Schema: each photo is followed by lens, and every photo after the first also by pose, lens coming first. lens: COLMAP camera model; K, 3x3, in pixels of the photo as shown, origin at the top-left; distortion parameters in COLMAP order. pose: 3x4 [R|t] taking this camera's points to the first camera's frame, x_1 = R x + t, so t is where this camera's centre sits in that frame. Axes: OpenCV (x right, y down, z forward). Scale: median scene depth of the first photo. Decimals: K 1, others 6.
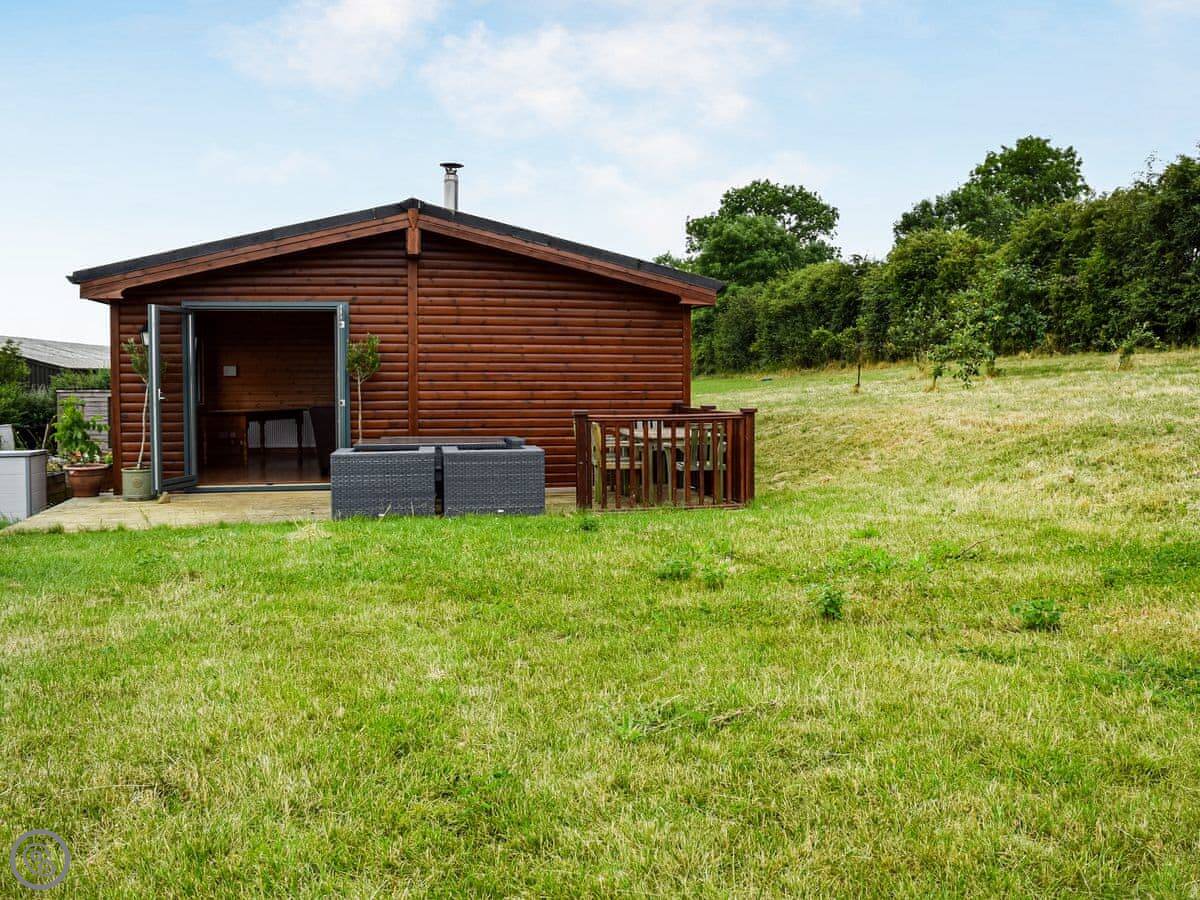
lens RADIAL K [[1111.7, 0, 627.8], [0, 1111.7, 432.3], [0, 0, 1]] dist [0.013799, 0.017733]
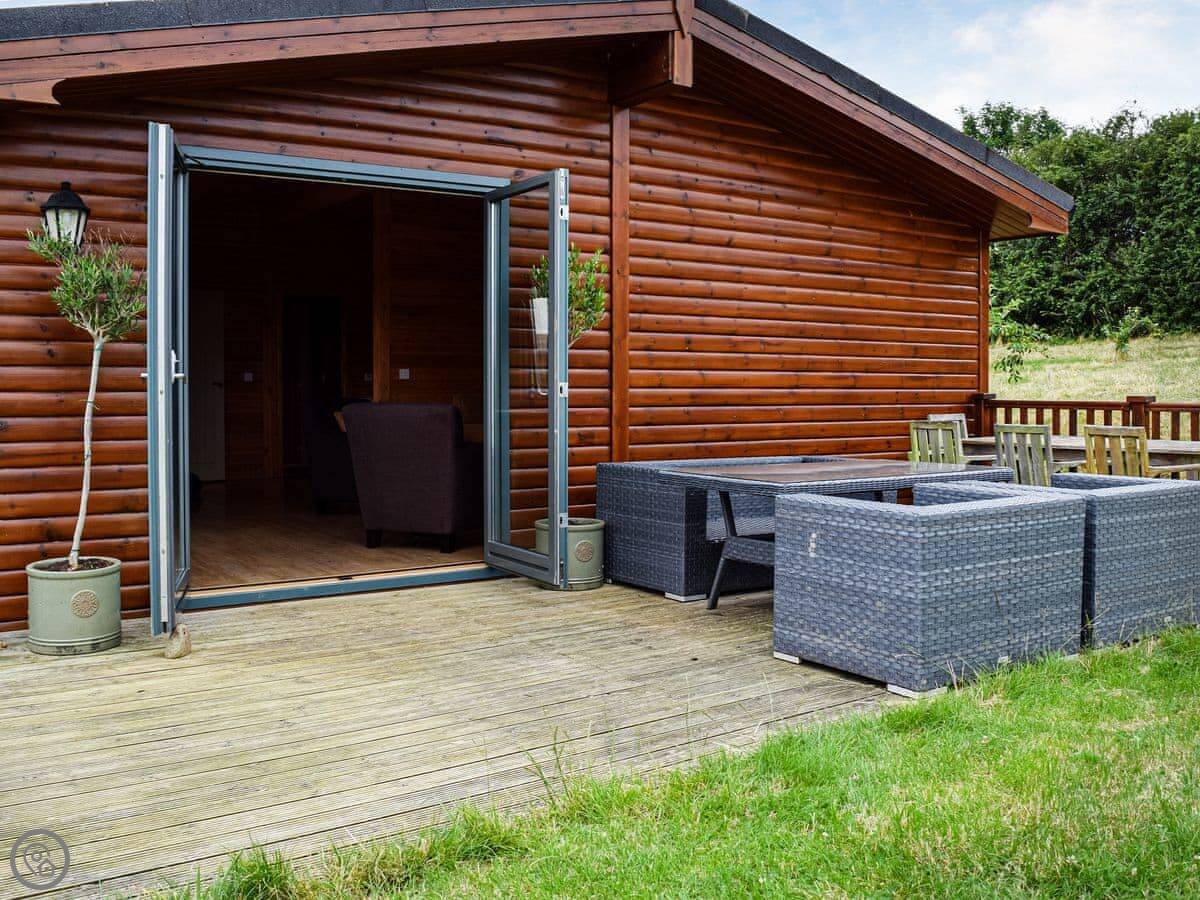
lens RADIAL K [[1111.7, 0, 627.8], [0, 1111.7, 432.3], [0, 0, 1]] dist [0.013799, 0.017733]
pose [[0.900727, -0.017151, 0.434047, -0.408524], [0.020753, 0.999778, -0.003561, -0.006822], [-0.433890, 0.012215, 0.900883, 0.544135]]
